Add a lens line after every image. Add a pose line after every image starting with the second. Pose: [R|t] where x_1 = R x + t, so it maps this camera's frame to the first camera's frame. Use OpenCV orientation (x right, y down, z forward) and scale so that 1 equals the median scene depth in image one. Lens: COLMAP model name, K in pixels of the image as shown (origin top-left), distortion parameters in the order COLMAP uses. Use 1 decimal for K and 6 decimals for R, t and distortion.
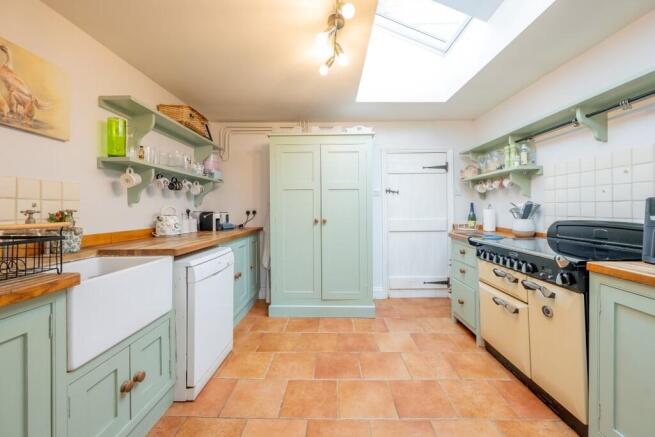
lens RADIAL K [[261.8, 0, 333.8], [0, 261.8, 207.3], [0, 0, 1]] dist [0.002807, 0.000183]
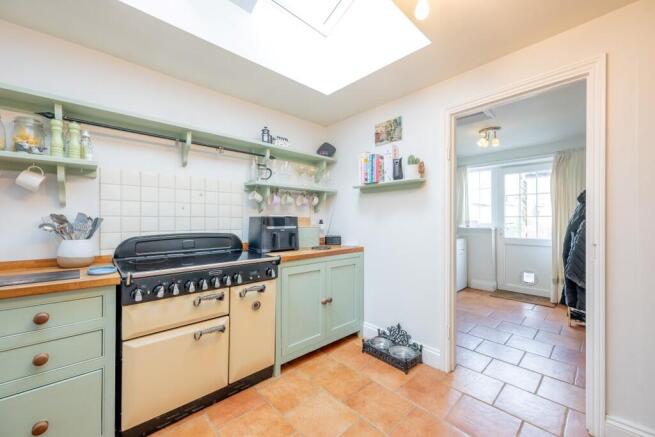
lens RADIAL K [[261.8, 0, 330.5], [0, 261.8, 217.8], [0, 0, 1]] dist [0.002807, 0.000183]
pose [[-0.686897, 0.006165, 0.726729, -0.226677], [-0.002136, 0.999943, -0.010502, -0.005371], [-0.726752, -0.008767, -0.686844, 1.073642]]
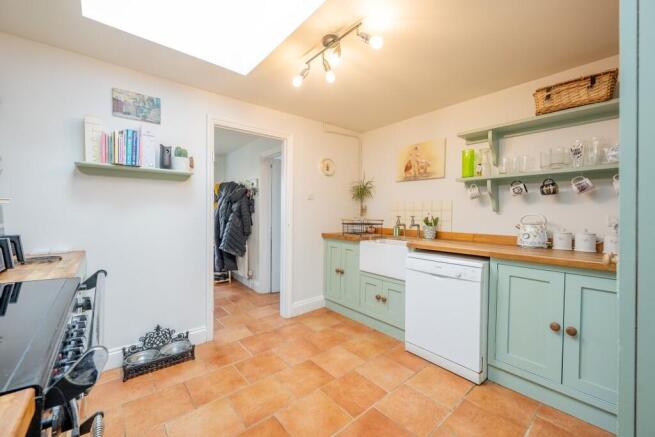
lens RADIAL K [[261.8, 0, 327.2], [0, 261.8, 220.2], [0, 0, 1]] dist [0.002807, 0.000183]
pose [[-0.766957, 0.013939, -0.641547, 0.500320], [-0.001547, 0.999721, 0.023570, -0.003197], [0.641697, 0.019070, -0.766721, 1.288063]]
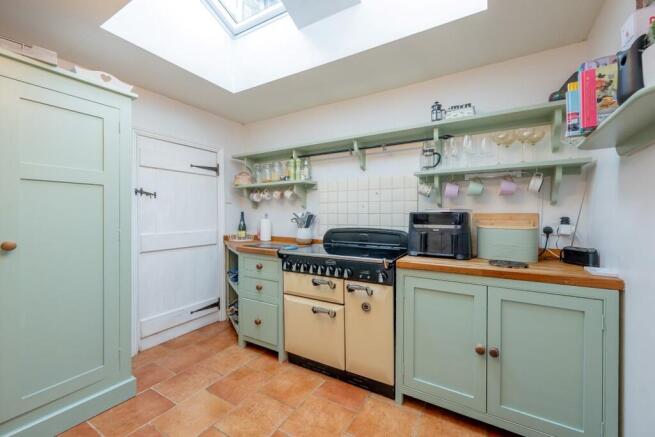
lens RADIAL K [[261.8, 0, 336.5], [0, 261.8, 216.7], [0, 0, 1]] dist [0.002807, 0.000183]
pose [[0.498115, -0.000391, 0.867111, -0.183834], [-0.006609, 0.999969, 0.004248, -0.008818], [-0.867086, -0.007847, 0.498097, 0.356290]]
